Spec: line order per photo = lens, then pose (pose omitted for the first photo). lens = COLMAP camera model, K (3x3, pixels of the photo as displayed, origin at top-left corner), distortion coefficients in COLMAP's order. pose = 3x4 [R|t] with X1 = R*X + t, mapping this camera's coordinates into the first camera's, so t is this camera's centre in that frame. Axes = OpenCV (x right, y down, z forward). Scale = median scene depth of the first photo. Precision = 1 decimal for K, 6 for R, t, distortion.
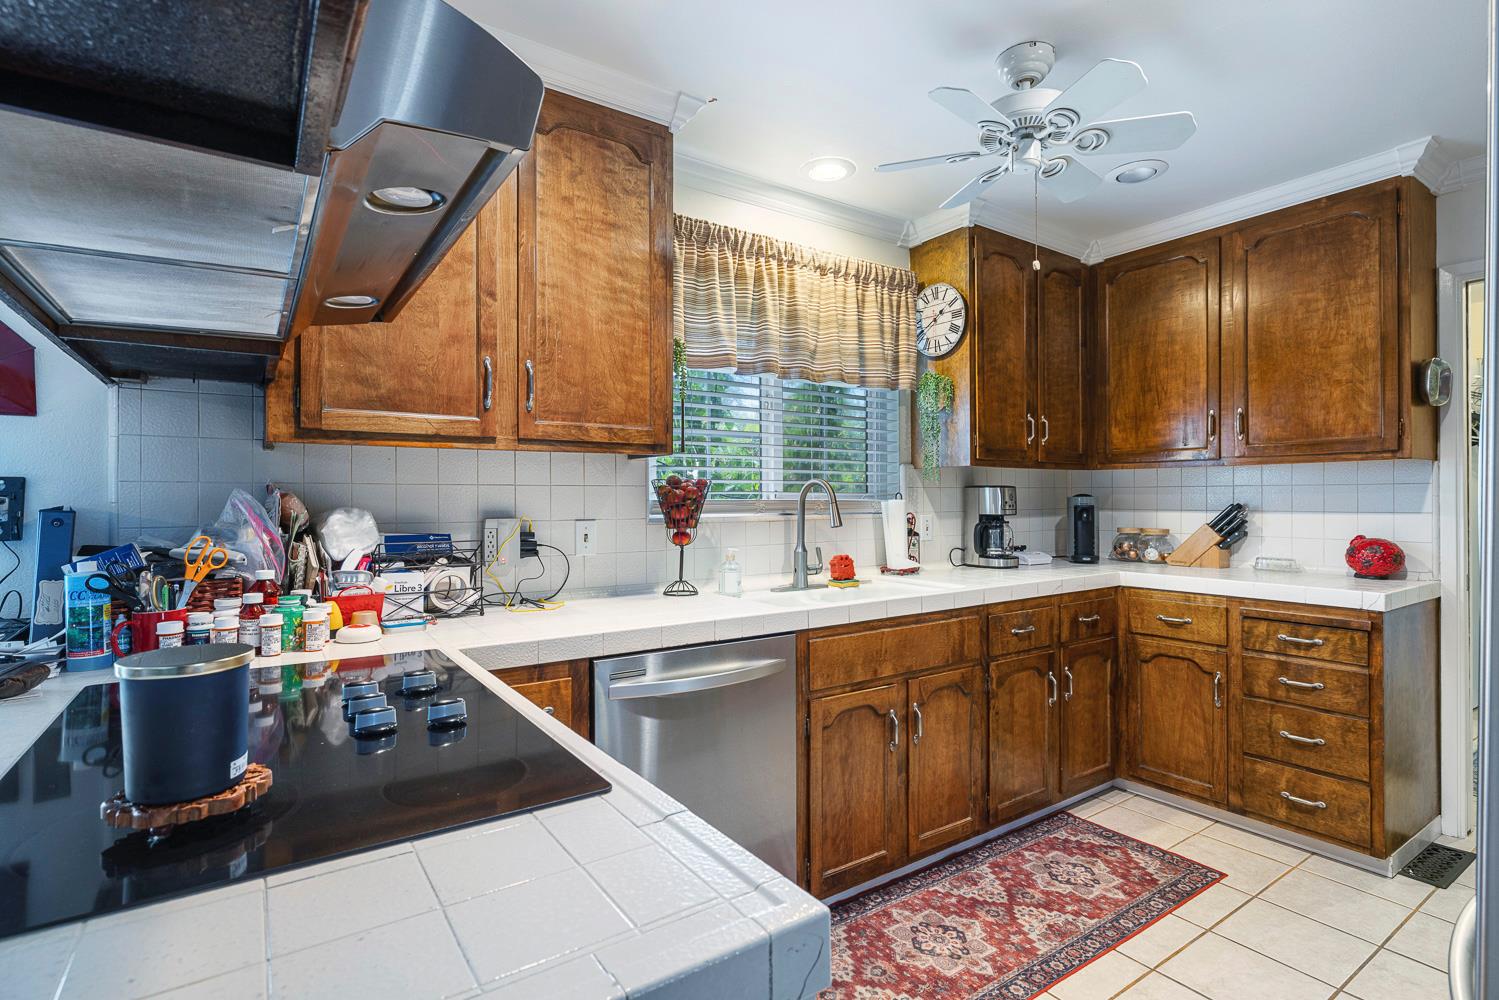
lens RADIAL K [[741.5, 0, 751.7], [0, 741.5, 496.2], [0, 0, 1]] dist [-0.002733, 0.000944]
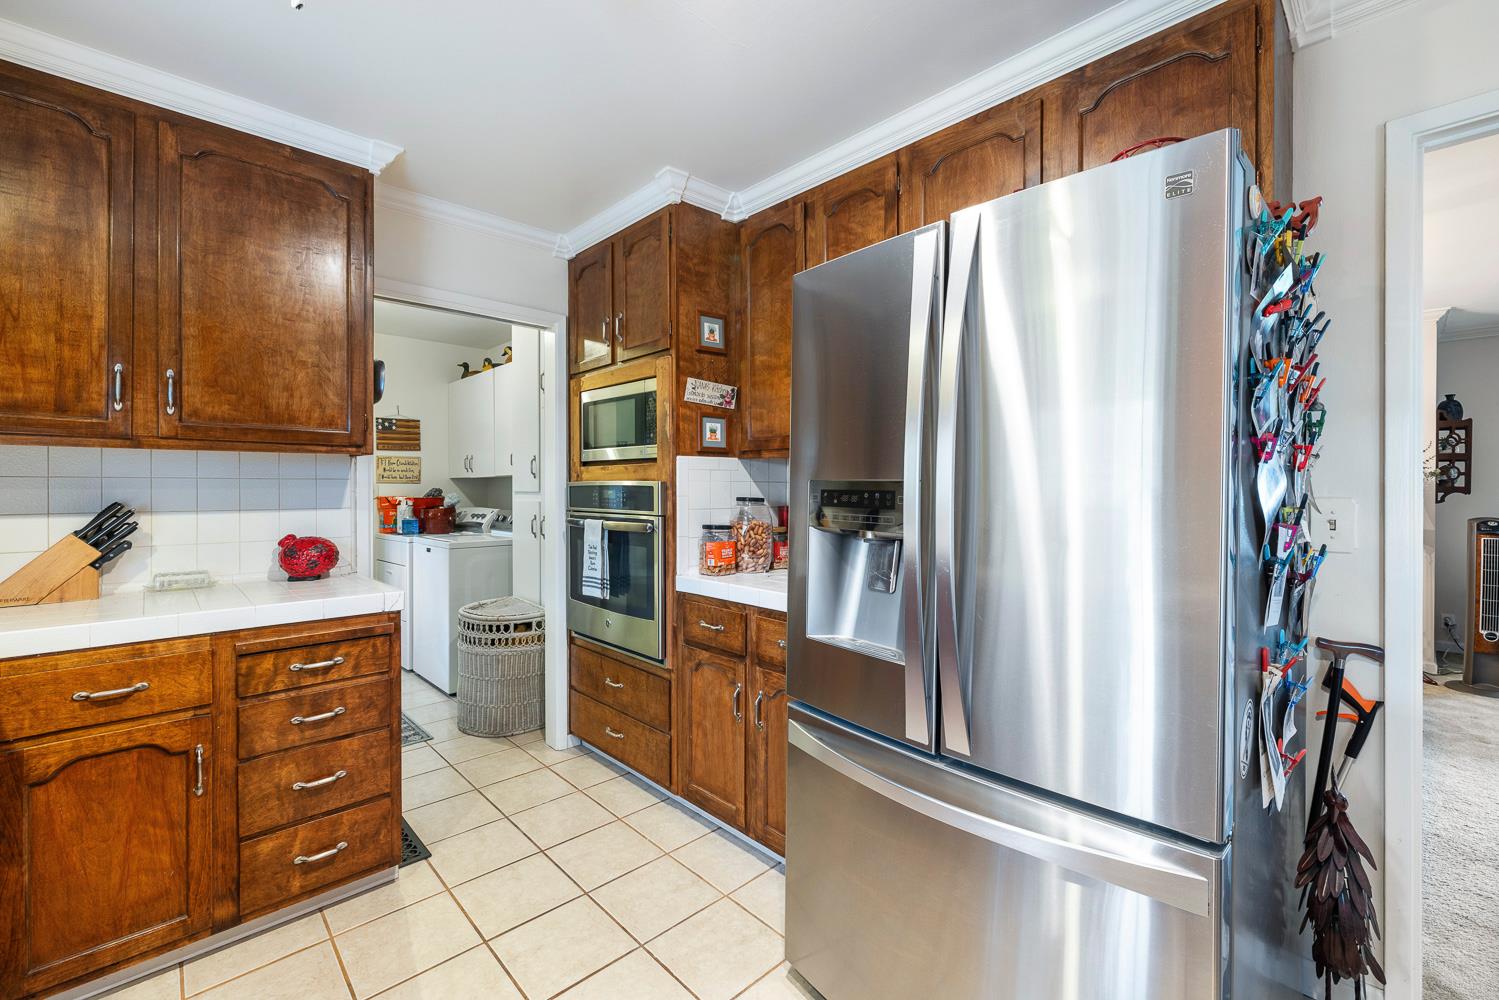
lens RADIAL K [[625.6, 0, 752.2], [0, 625.6, 489.9], [0, 0, 1]] dist [-0.004190, 0.000273]
pose [[-0.164384, 0.000450, 0.986396, -0.033895], [-0.000615, 1.000000, -0.000558, -0.002683], [-0.986396, -0.000698, -0.164383, 0.602977]]
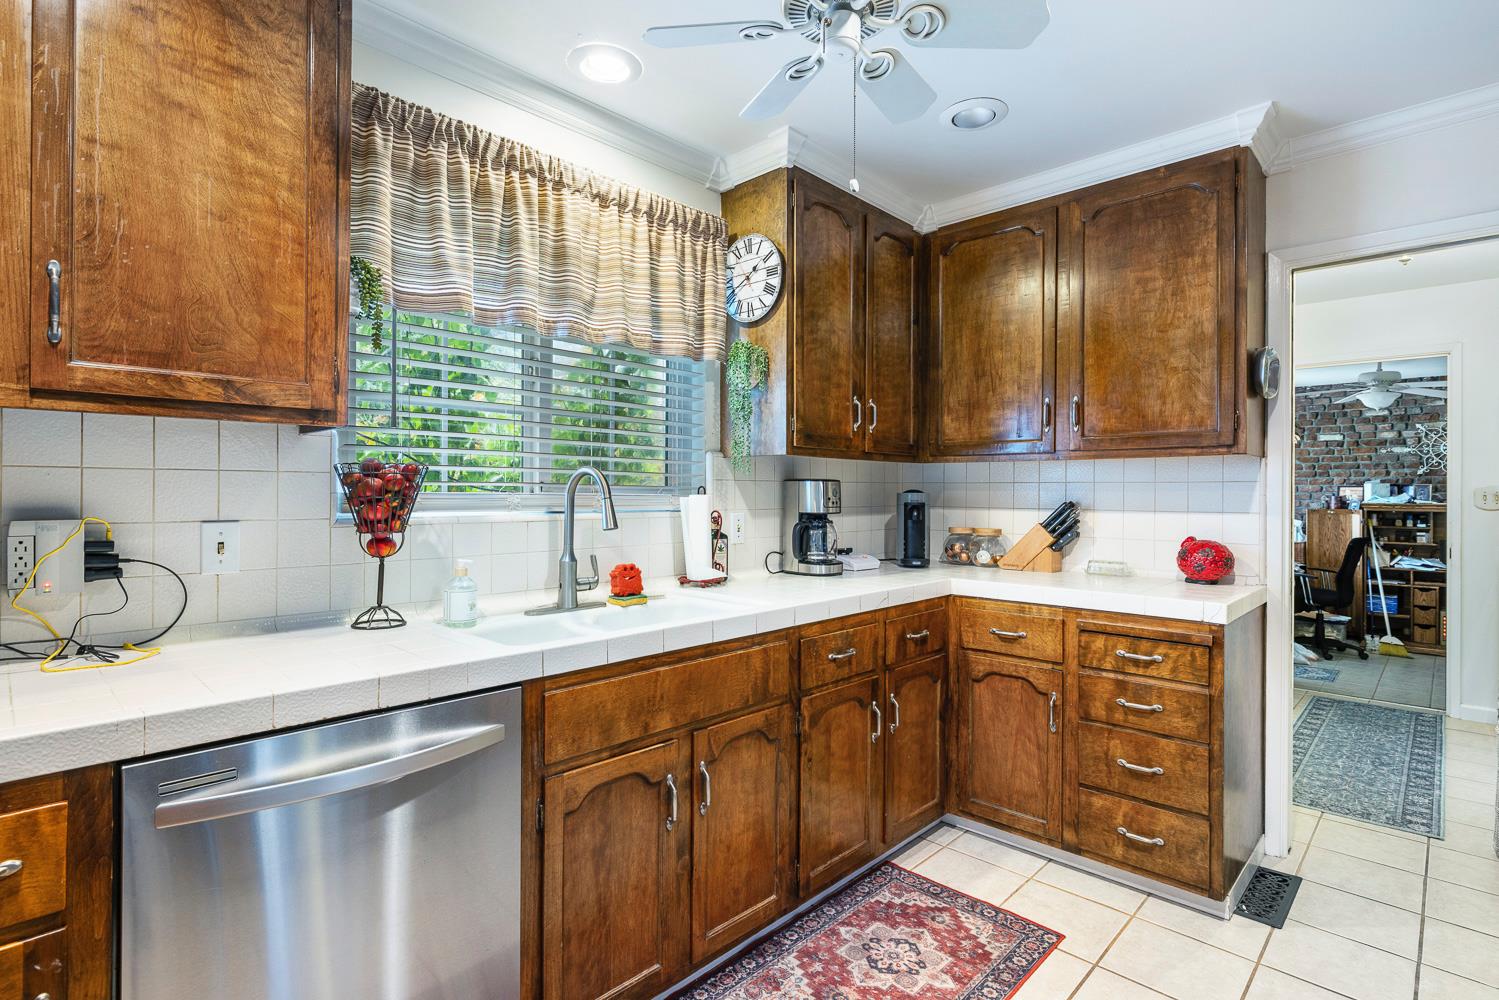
lens RADIAL K [[741.5, 0, 758.7], [0, 741.5, 491.9], [0, 0, 1]] dist [-0.002733, 0.000944]
pose [[0.978268, 0.008392, 0.207173, 0.104215], [-0.008801, 0.999961, 0.001052, 0.000136], [-0.207156, -0.002852, 0.978304, 0.216201]]
